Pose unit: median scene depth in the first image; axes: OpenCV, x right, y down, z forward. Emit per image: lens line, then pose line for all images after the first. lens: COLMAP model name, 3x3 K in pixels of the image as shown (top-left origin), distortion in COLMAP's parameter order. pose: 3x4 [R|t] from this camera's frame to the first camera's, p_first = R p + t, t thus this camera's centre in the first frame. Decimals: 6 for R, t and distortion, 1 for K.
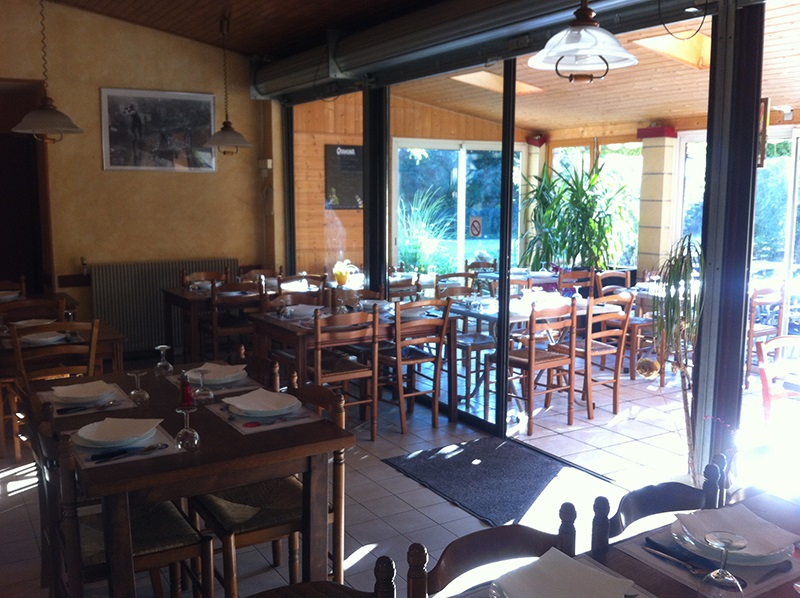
lens RADIAL K [[801.5, 0, 400.0], [0, 801.5, 299.0], [0, 0, 1]] dist [0.000659, 0.000000]
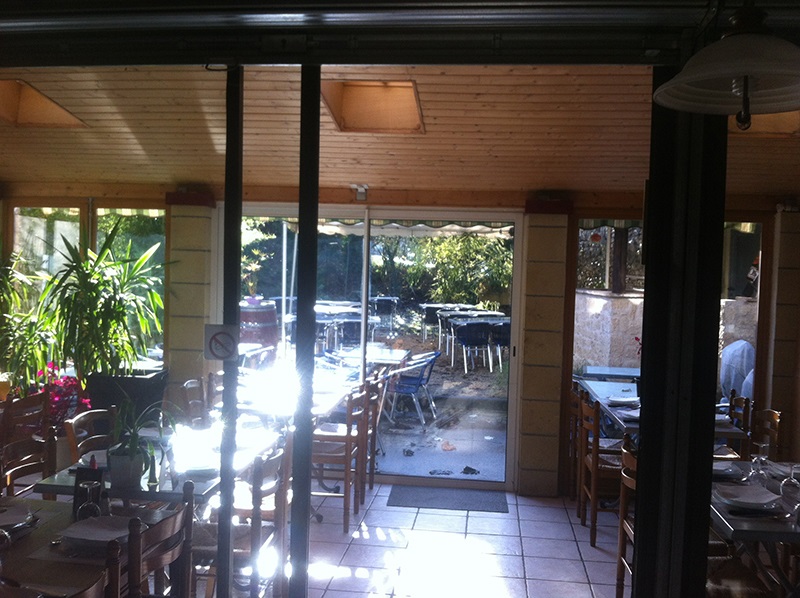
lens RADIAL K [[801.5, 0, 400.0], [0, 801.5, 299.8], [0, 0, 1]] dist [0.000659, 0.000000]
pose [[0.613869, -0.005157, 0.789391, -0.220639], [0.075484, 0.995780, -0.052194, -0.057363], [-0.785790, 0.091627, 0.611668, 0.408619]]
